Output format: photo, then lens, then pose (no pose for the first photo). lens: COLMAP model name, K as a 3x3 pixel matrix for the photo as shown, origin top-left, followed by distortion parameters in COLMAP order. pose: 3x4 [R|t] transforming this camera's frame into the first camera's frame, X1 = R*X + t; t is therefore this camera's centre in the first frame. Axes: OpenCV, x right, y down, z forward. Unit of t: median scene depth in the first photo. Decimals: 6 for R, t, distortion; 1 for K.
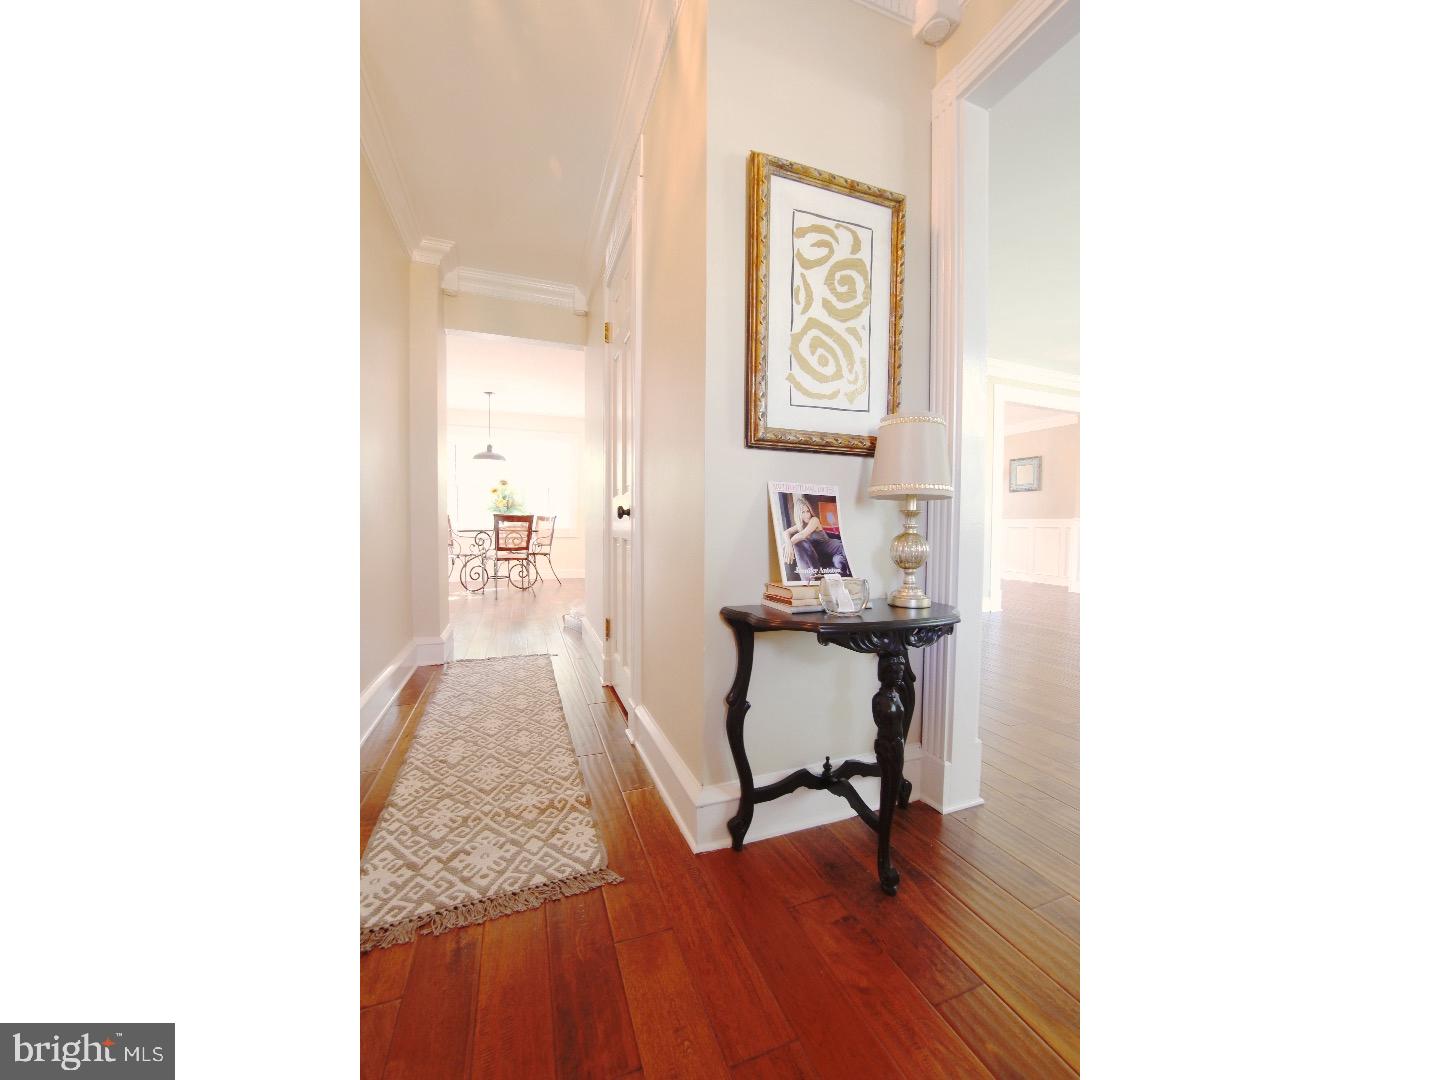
lens RADIAL K [[518.6, 0, 719.7], [0, 518.6, 540.7], [0, 0, 1]] dist [-0.003306, -0.000012]
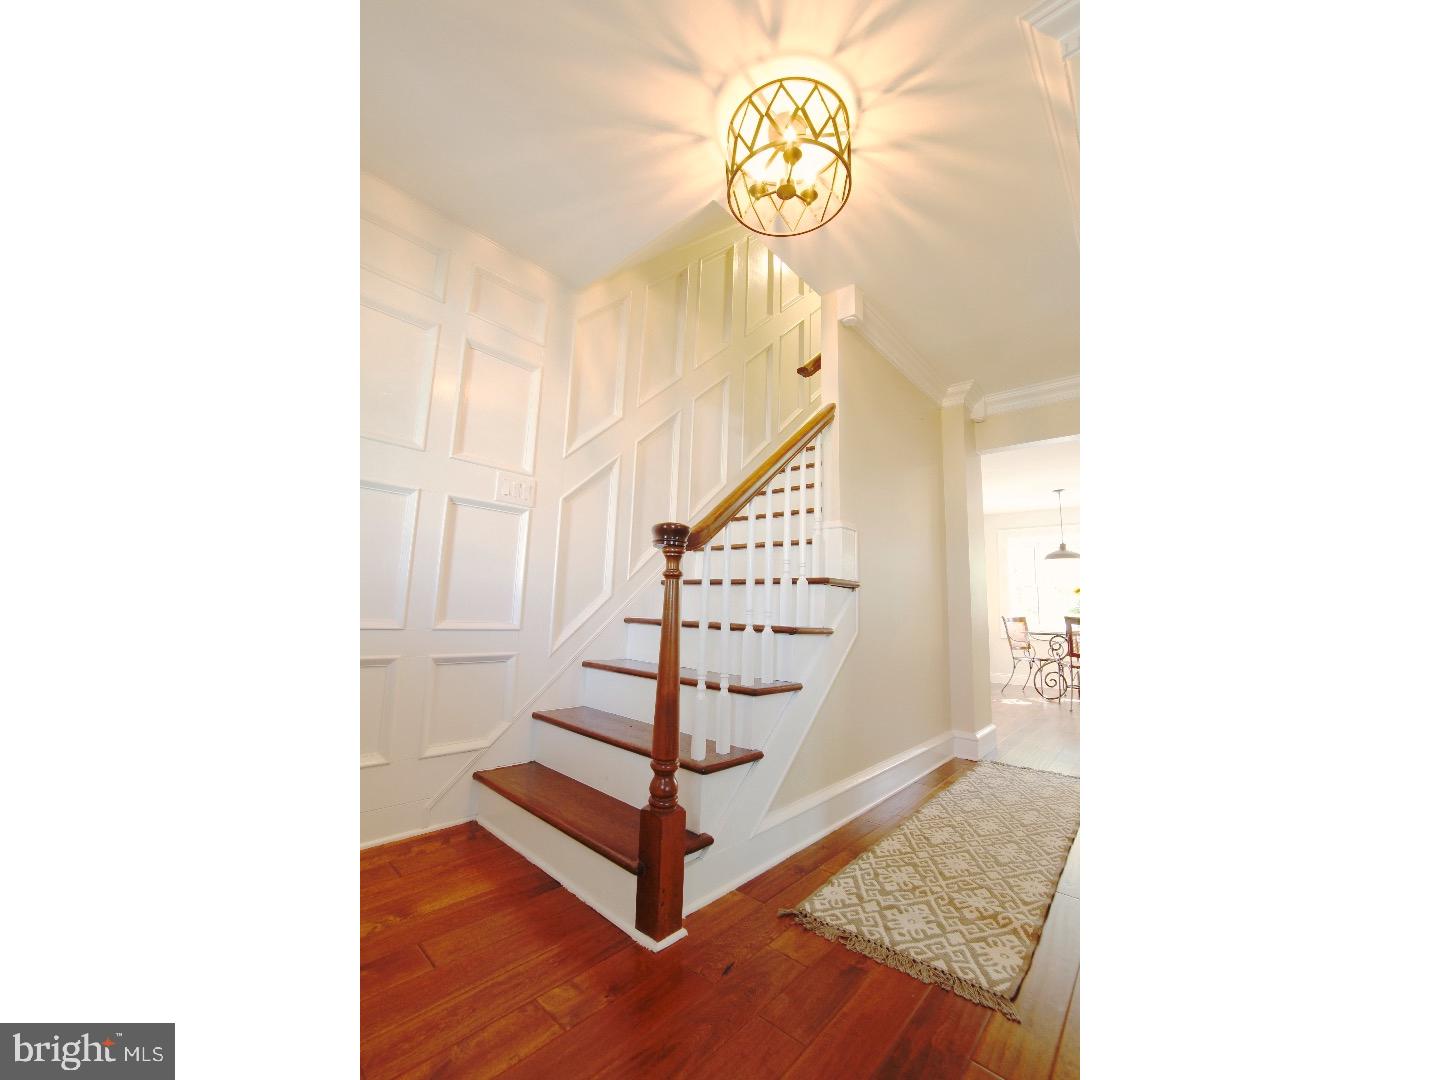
lens RADIAL K [[522.0, 0, 720.6], [0, 522.0, 540.3], [0, 0, 1]] dist [0.002172, 0.000259]
pose [[0.480408, -0.122080, -0.868507, 0.395732], [-0.048763, 0.985015, -0.165429, -0.002343], [0.875688, 0.121825, 0.467256, -0.001559]]
